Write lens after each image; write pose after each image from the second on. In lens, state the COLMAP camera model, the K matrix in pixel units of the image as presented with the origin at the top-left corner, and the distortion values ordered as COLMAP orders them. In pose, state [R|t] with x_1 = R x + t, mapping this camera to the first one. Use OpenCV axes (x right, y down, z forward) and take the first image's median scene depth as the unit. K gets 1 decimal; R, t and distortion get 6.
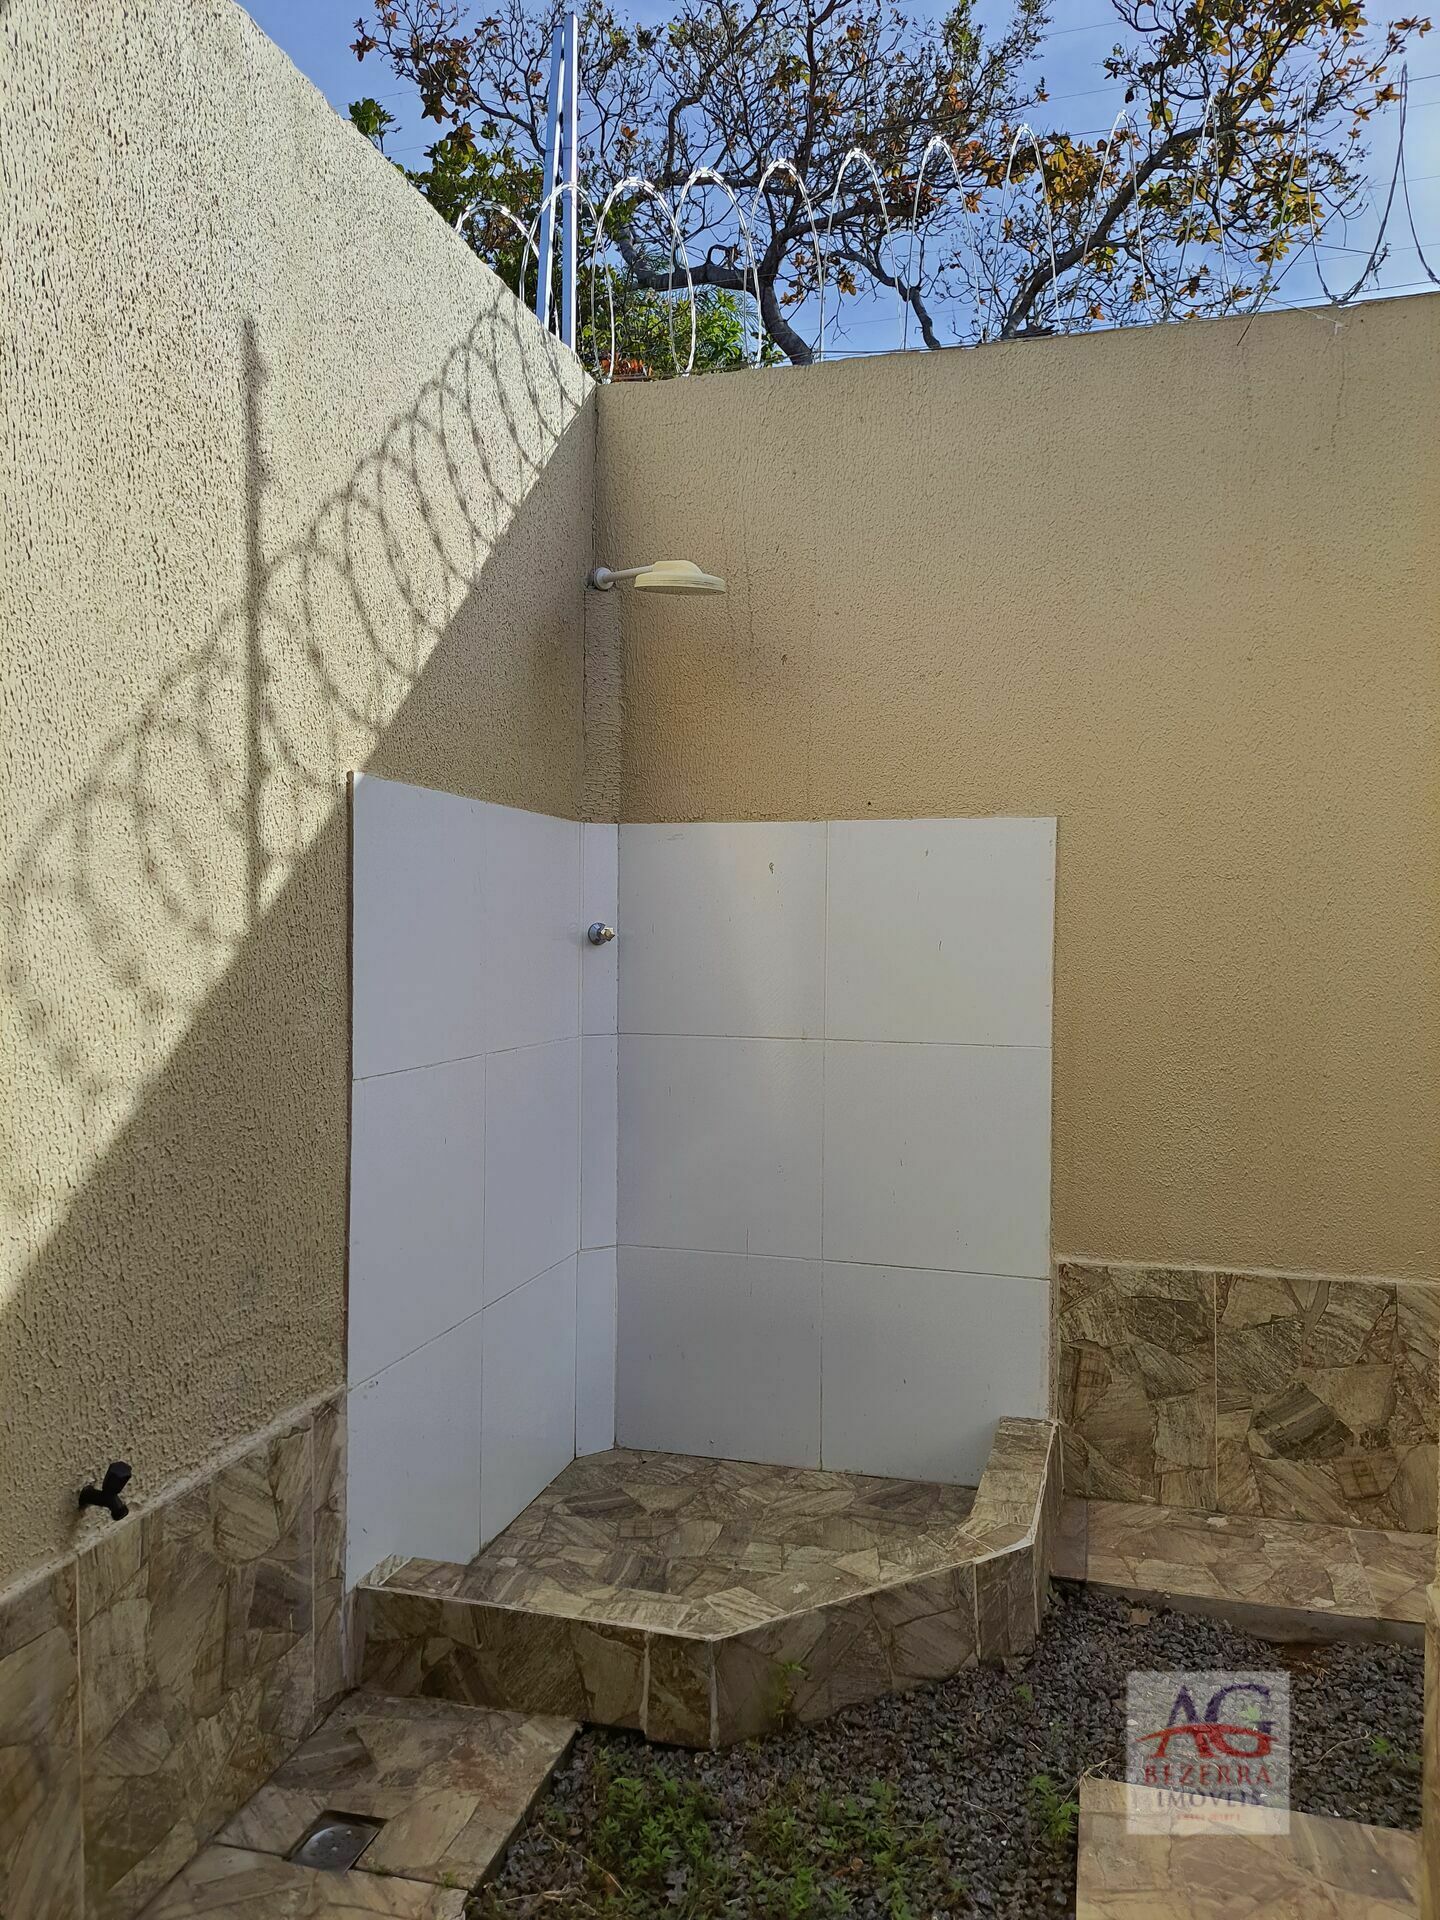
lens RADIAL K [[1380.1, 0, 714.4], [0, 1380.1, 969.5], [0, 0, 1]] dist [0.100917, -0.105030]
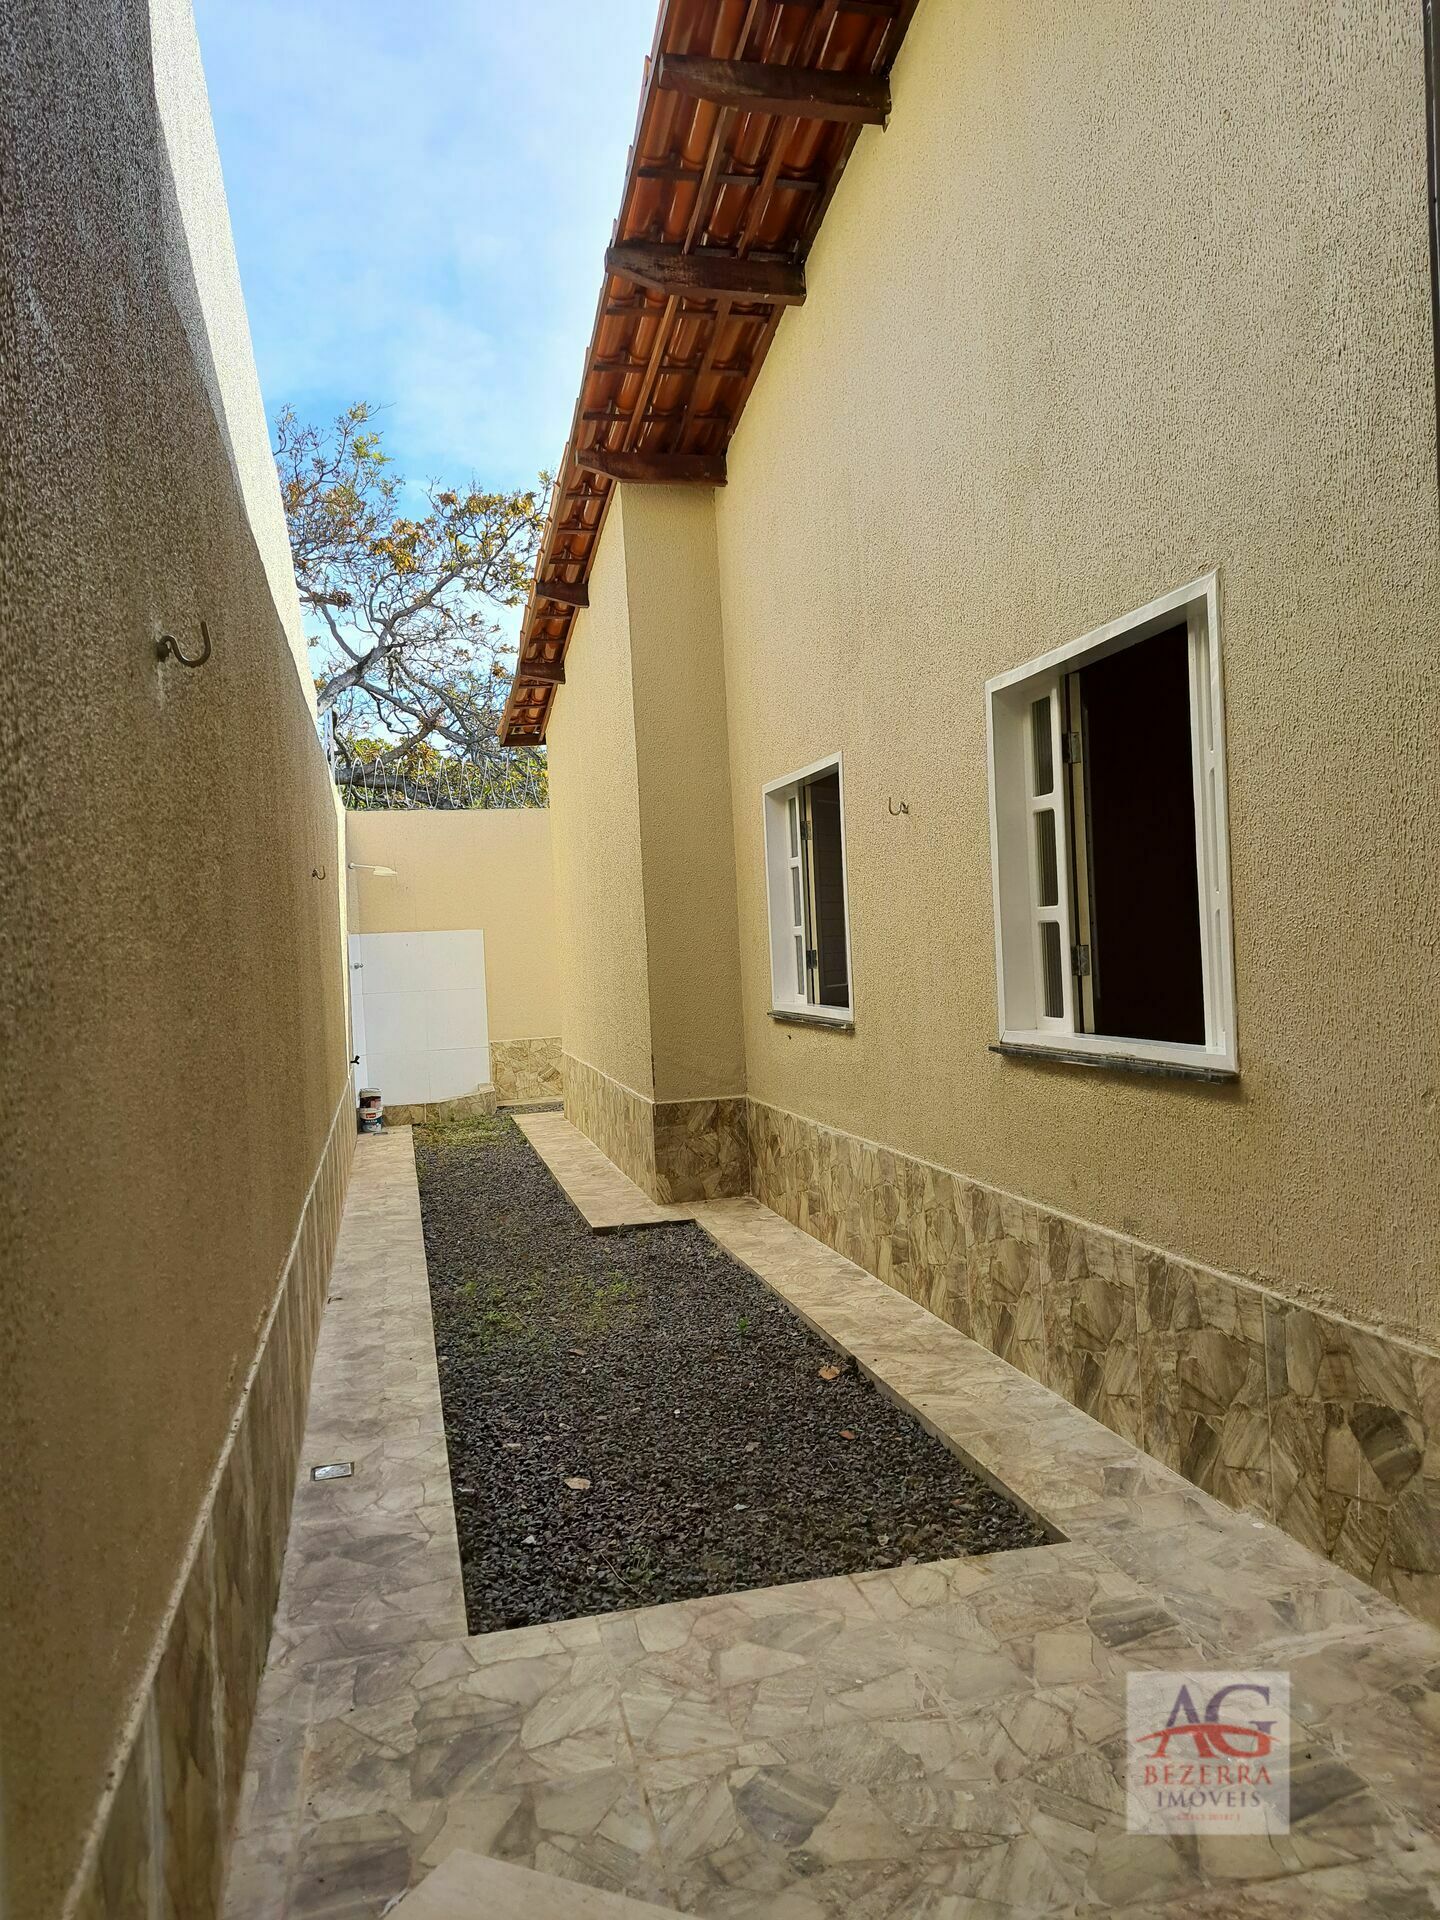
lens RADIAL K [[1380.1, 0, 714.4], [0, 1380.1, 969.5], [0, 0, 1]] dist [0.100917, -0.105030]
pose [[0.876840, -0.059532, 0.477083, -1.071277], [0.069746, 0.997558, -0.003709, 0.064221], [-0.475697, 0.036526, 0.878850, -2.796404]]
